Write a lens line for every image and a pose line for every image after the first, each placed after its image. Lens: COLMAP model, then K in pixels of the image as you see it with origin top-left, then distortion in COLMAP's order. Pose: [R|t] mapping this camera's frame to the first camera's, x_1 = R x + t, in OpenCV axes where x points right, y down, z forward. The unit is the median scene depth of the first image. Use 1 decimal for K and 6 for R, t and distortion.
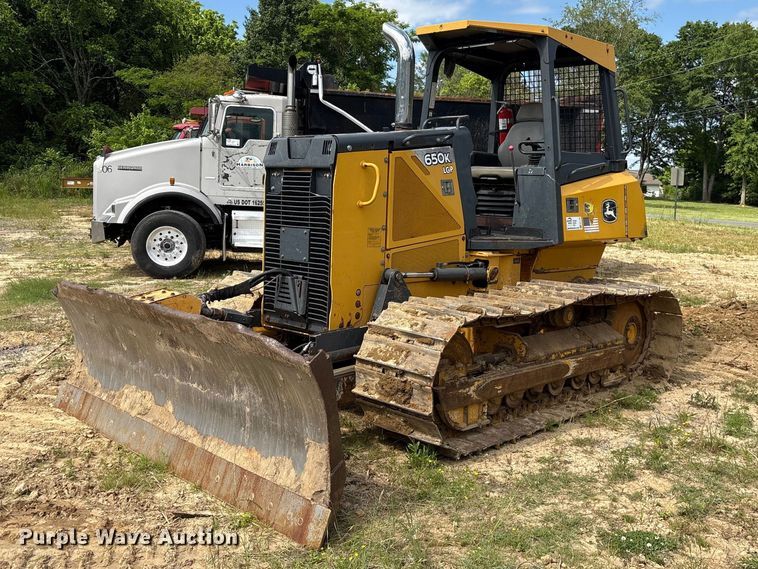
lens RADIAL K [[781.4, 0, 391.5], [0, 781.4, 250.4], [0, 0, 1]] dist [0.034277, 0.000000]
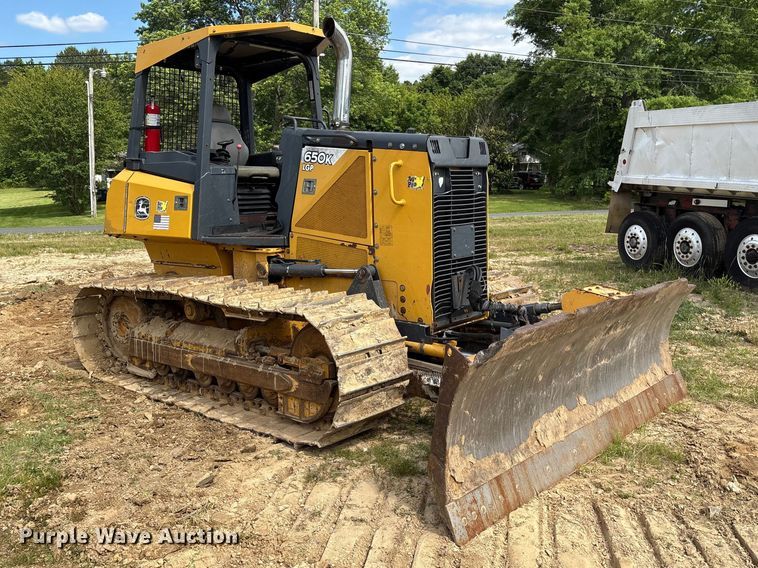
lens RADIAL K [[689.1, 0, 349.6], [0, 689.1, 266.1], [0, 0, 1]] dist [0.034103, 0.000000]
pose [[-0.037213, -0.140478, 0.989384, -1.001371], [0.104531, 0.984091, 0.143658, -0.119317], [-0.993825, 0.108767, -0.021937, 1.142498]]
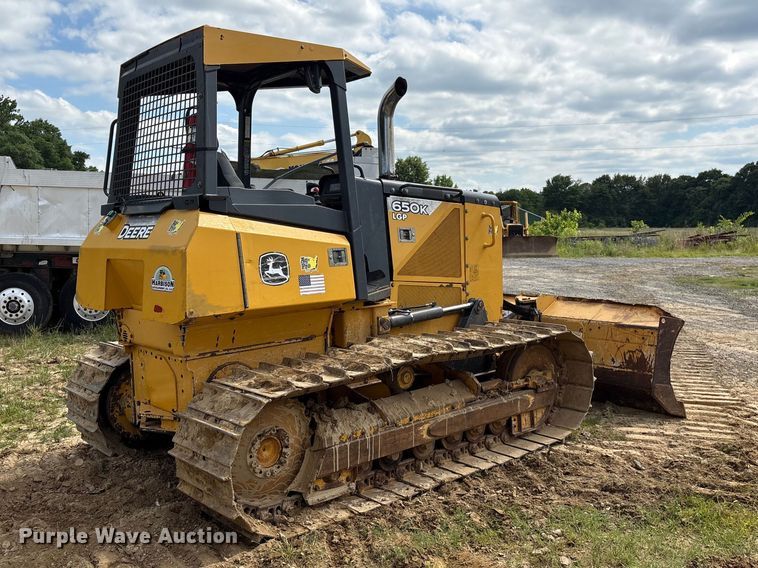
lens RADIAL K [[725.9, 0, 350.3], [0, 725.9, 272.6], [0, 0, 1]] dist [0.060944, 0.000000]
pose [[-0.993789, -0.006181, 0.111111, -0.050980], [0.010891, 0.988261, 0.152386, -0.204270], [-0.110748, 0.152649, -0.982055, 2.225768]]
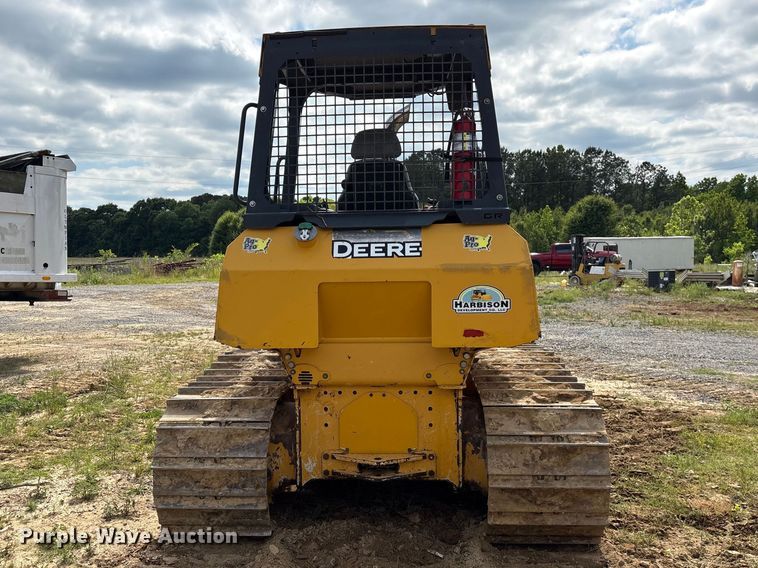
lens RADIAL K [[704.4, 0, 364.2], [0, 704.4, 315.2], [0, 0, 1]] dist [0.038521, 0.000000]
pose [[-0.759002, 0.052908, -0.648935, 0.771271], [-0.060182, 0.986725, 0.150838, -0.163602], [0.648301, 0.153541, -0.745742, 1.930785]]
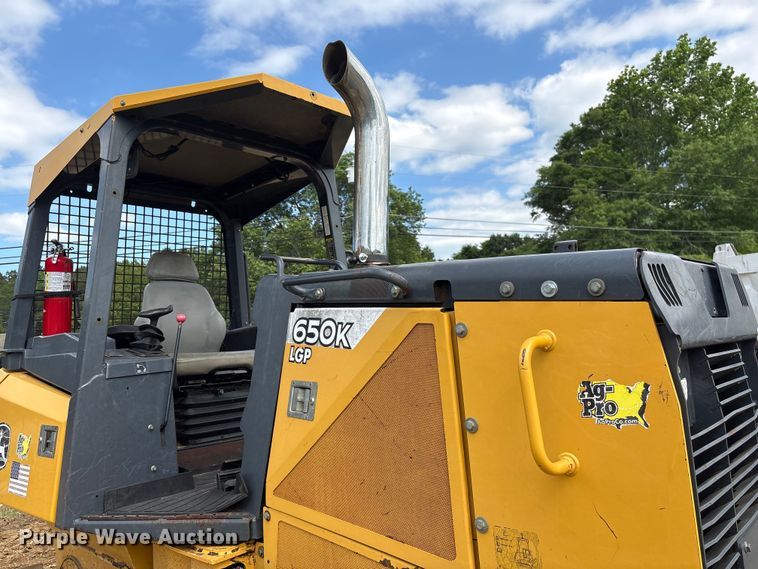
lens RADIAL K [[574.8, 0, 372.2], [0, 574.8, 277.5], [0, 0, 1]] dist [0.053538, -0.061446]
pose [[0.006813, 0.097567, 0.995206, -0.370482], [0.155218, 0.983063, -0.097439, -0.128615], [-0.987857, 0.155138, -0.008447, 1.115151]]
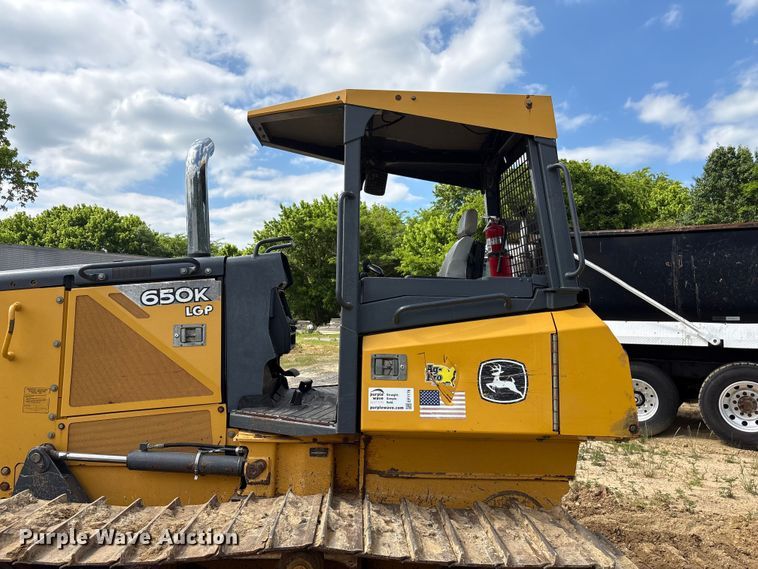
lens RADIAL K [[574.8, 0, 373.5], [0, 574.8, 285.8], [0, 0, 1]] dist [0.053538, -0.061446]
pose [[0.716803, -0.050808, -0.695422, 0.609606], [-0.059387, 0.989269, -0.133490, -0.070026], [0.694742, 0.136985, 0.706094, 0.794440]]
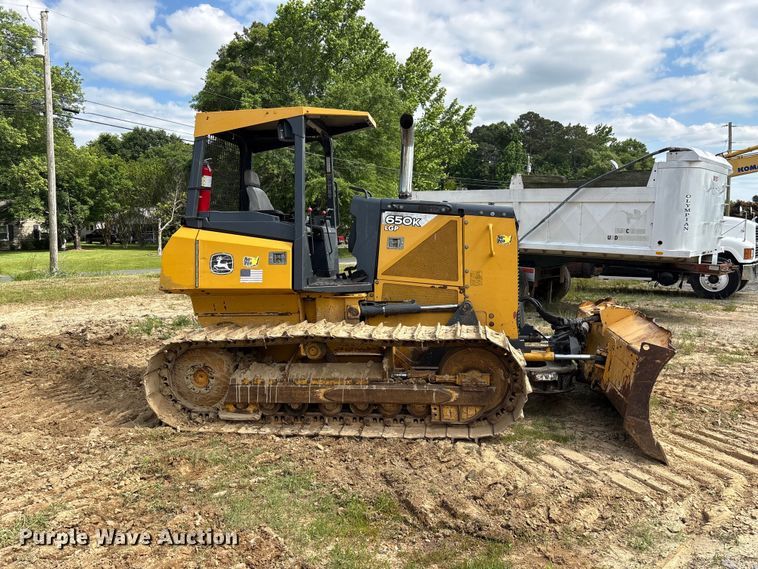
lens RADIAL K [[574.8, 0, 374.4], [0, 574.8, 282.8], [0, 0, 1]] dist [0.053538, -0.061446]
pose [[-0.582039, -0.081093, 0.809108, -0.836224], [0.073616, 0.985674, 0.151746, -0.185184], [-0.809822, 0.147885, -0.567731, 1.794760]]
